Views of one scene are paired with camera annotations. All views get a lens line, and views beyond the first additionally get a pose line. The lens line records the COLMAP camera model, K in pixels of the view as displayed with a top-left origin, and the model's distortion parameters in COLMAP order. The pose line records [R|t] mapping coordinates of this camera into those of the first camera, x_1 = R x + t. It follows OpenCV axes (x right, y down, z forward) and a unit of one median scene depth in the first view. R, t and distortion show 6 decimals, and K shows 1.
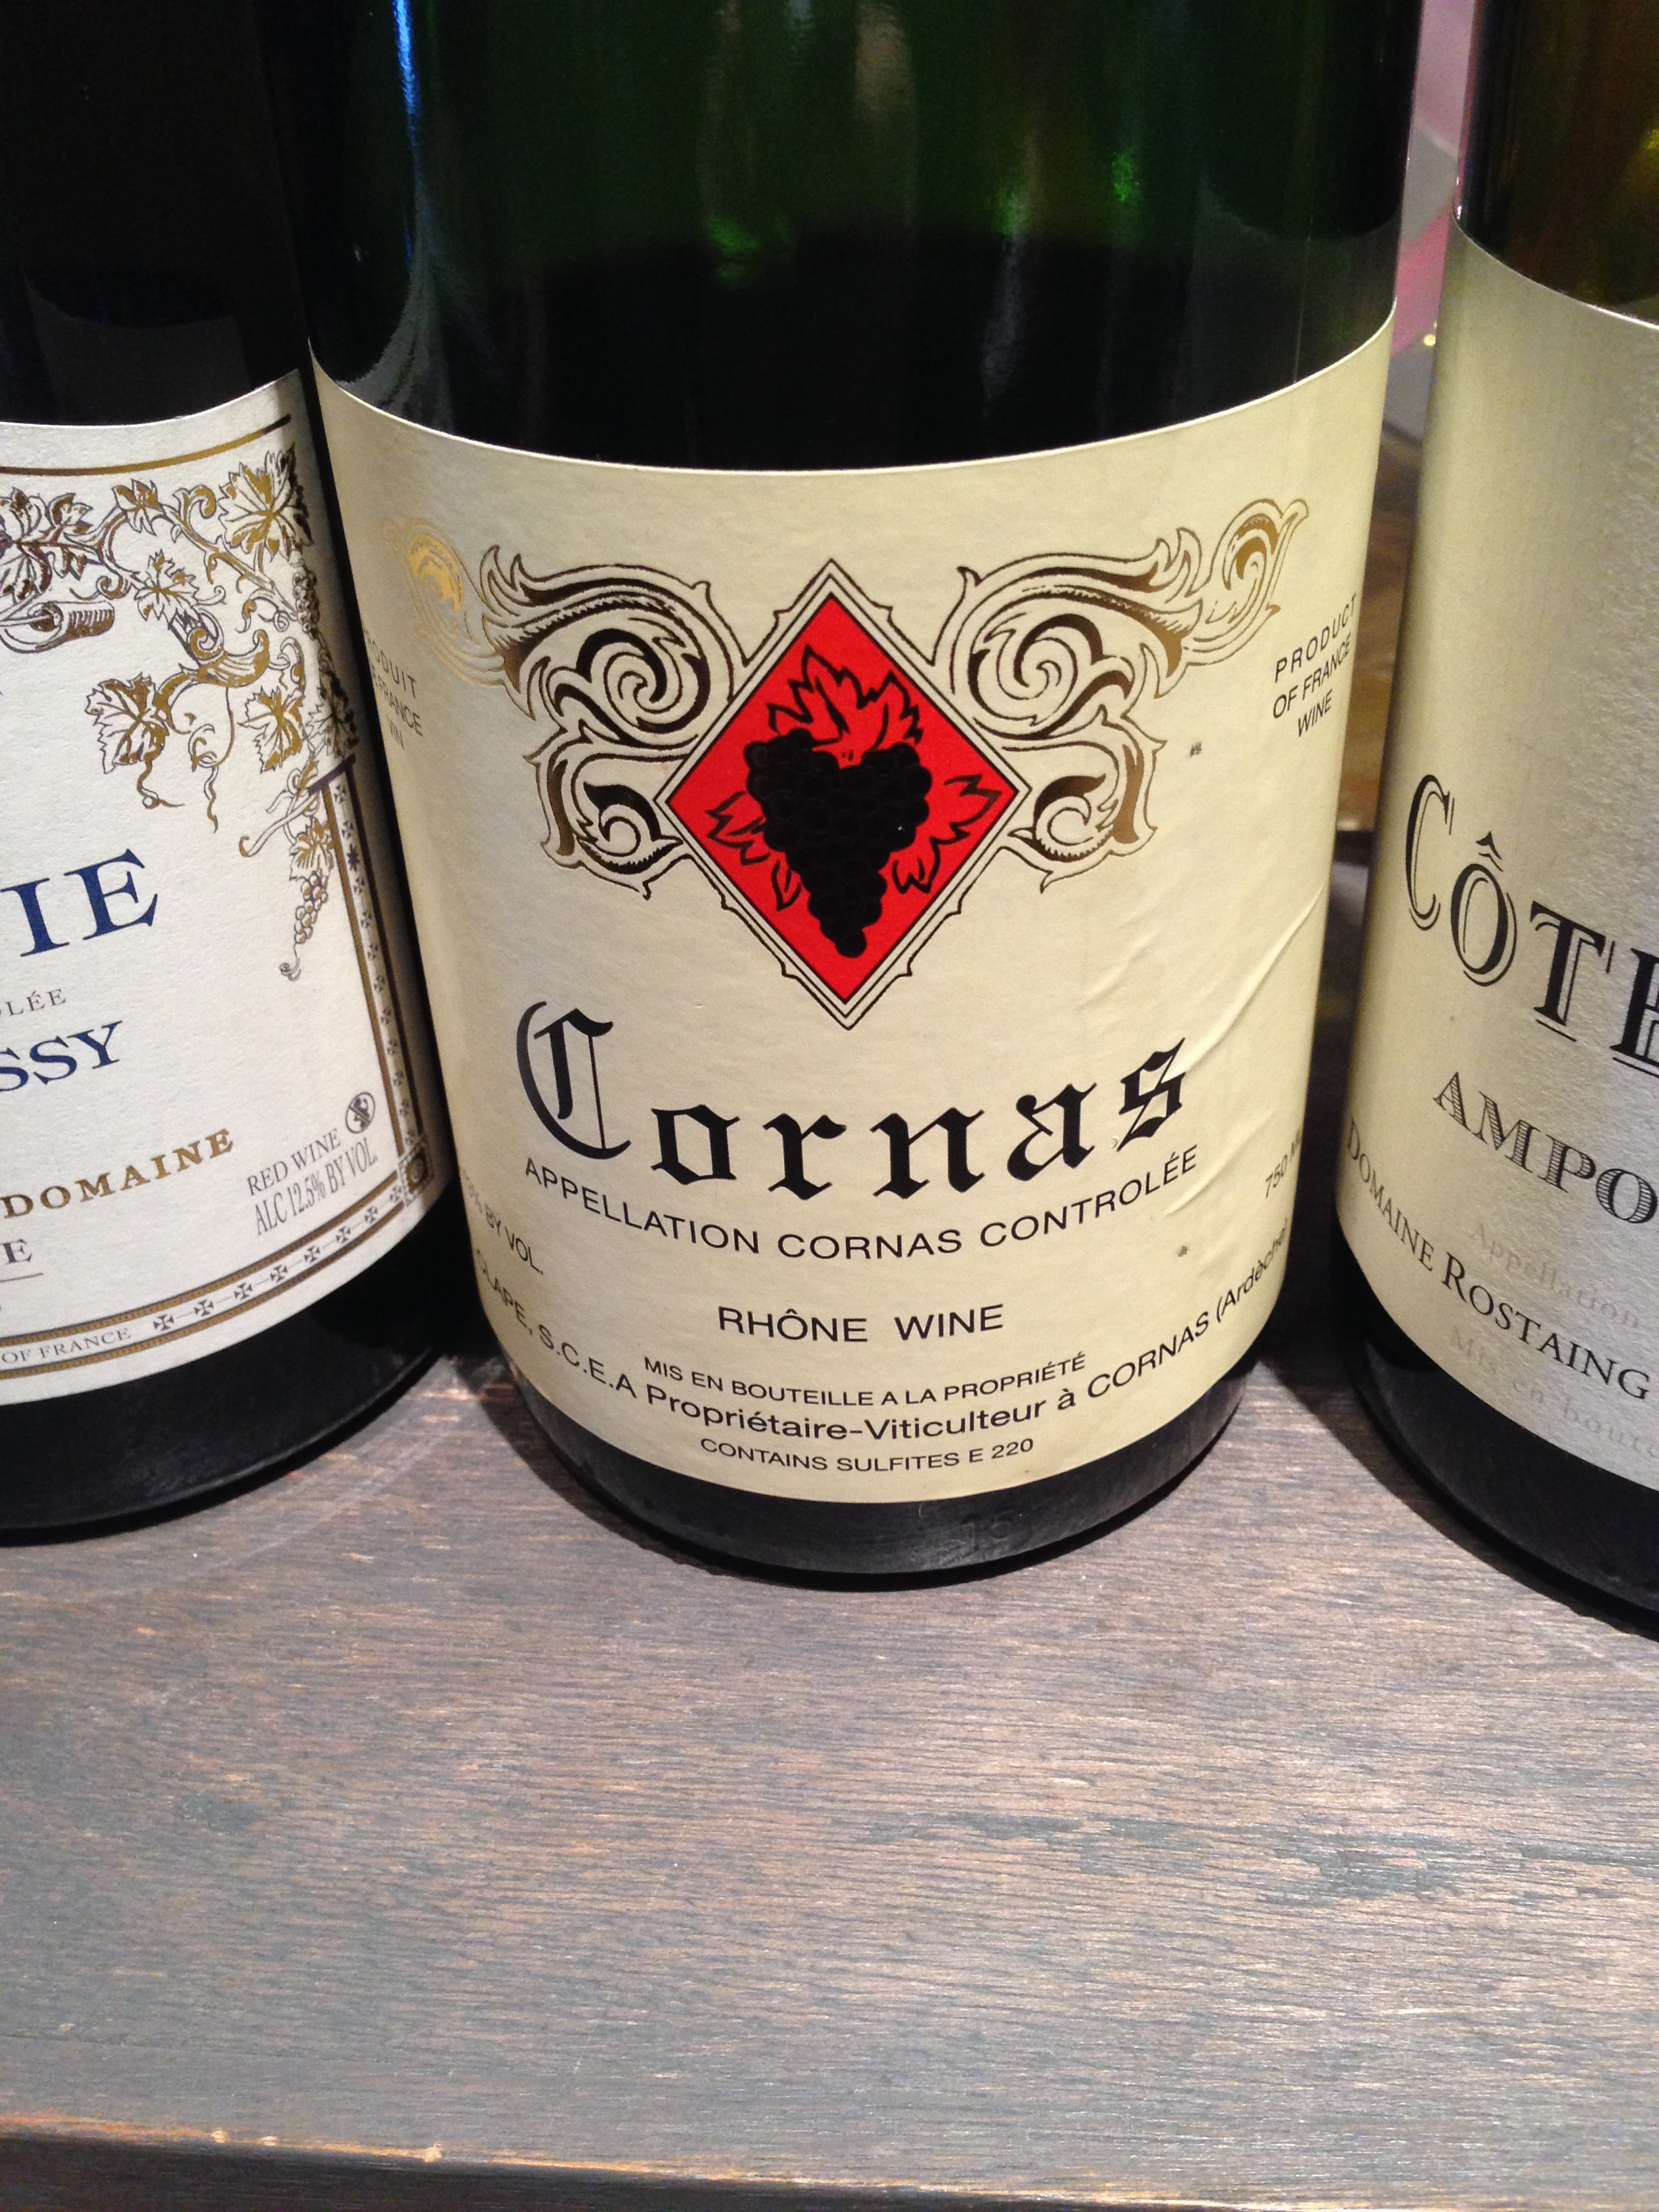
lens RADIAL K [[2118.5, 0, 825.8], [0, 2118.5, 1120.8], [0, 0, 1]] dist [0.129612, -0.281654]
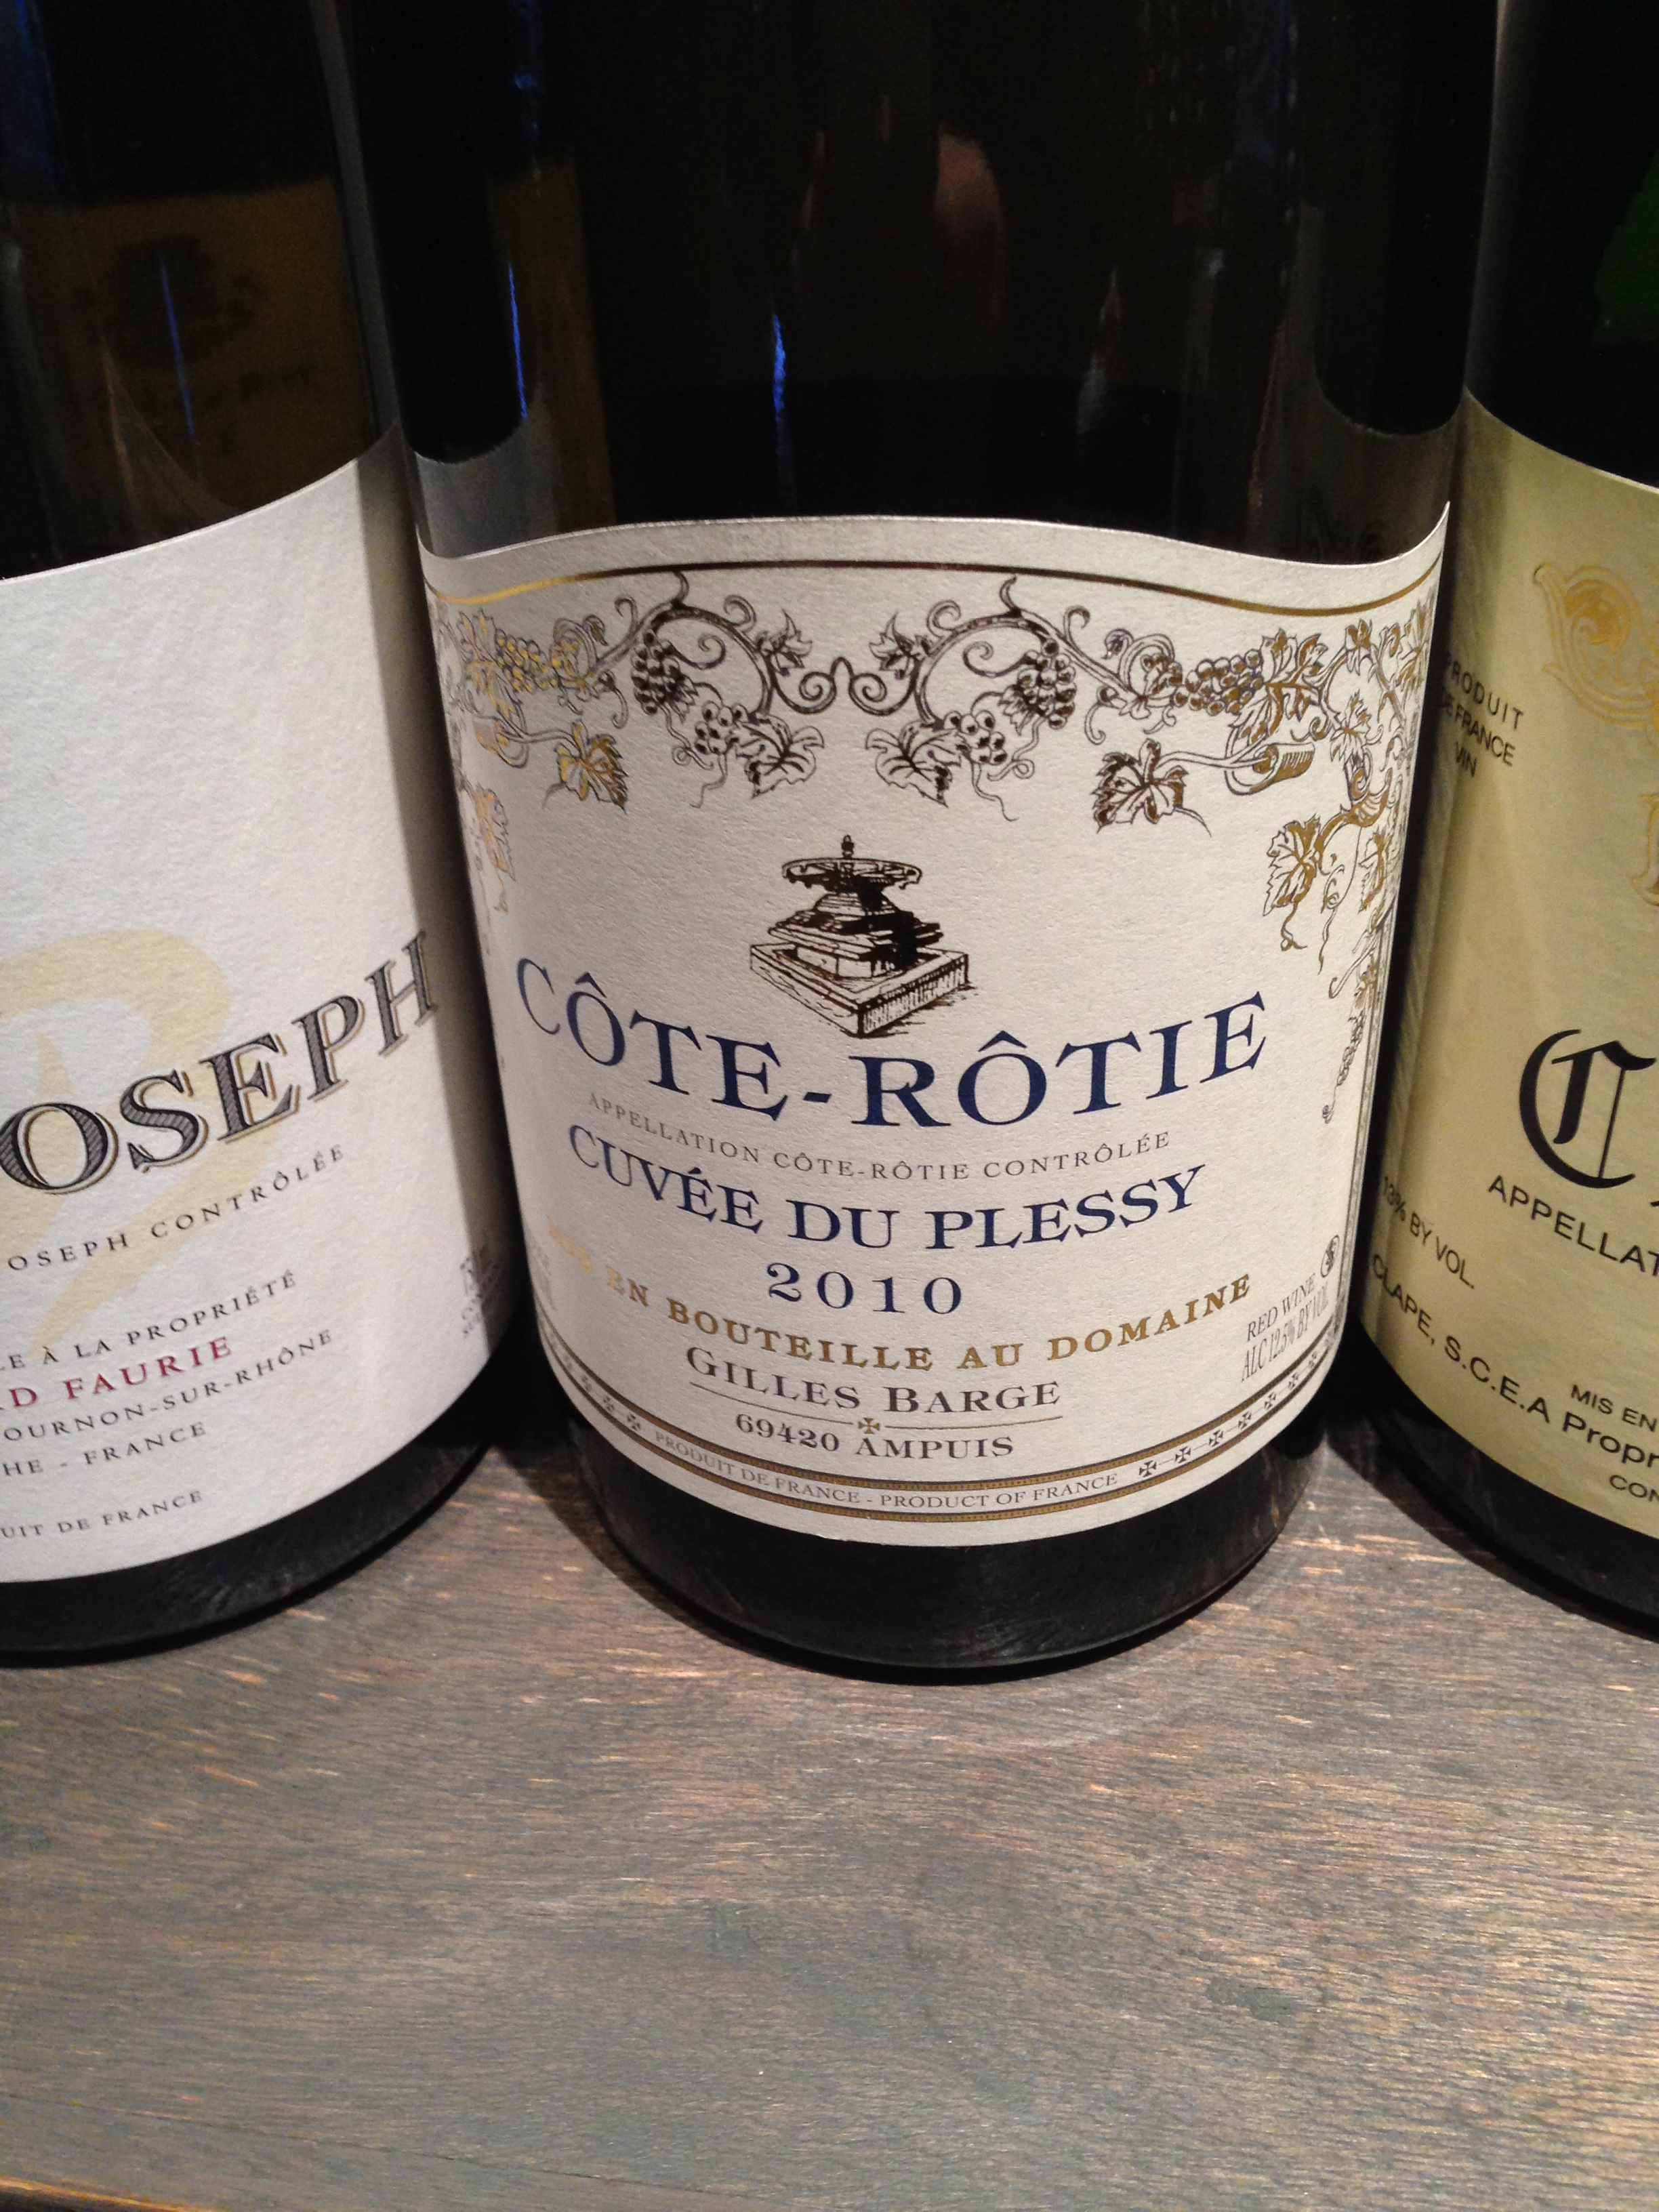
lens RADIAL K [[2101.5, 0, 829.5], [0, 2101.5, 1106.0], [0, 0, 1]] dist [0.116369, -0.299226]
pose [[0.997835, 0.036076, -0.054983, -0.431784], [-0.038073, 0.998636, -0.035716, -0.031570], [0.053620, 0.037732, 0.997848, 0.037512]]
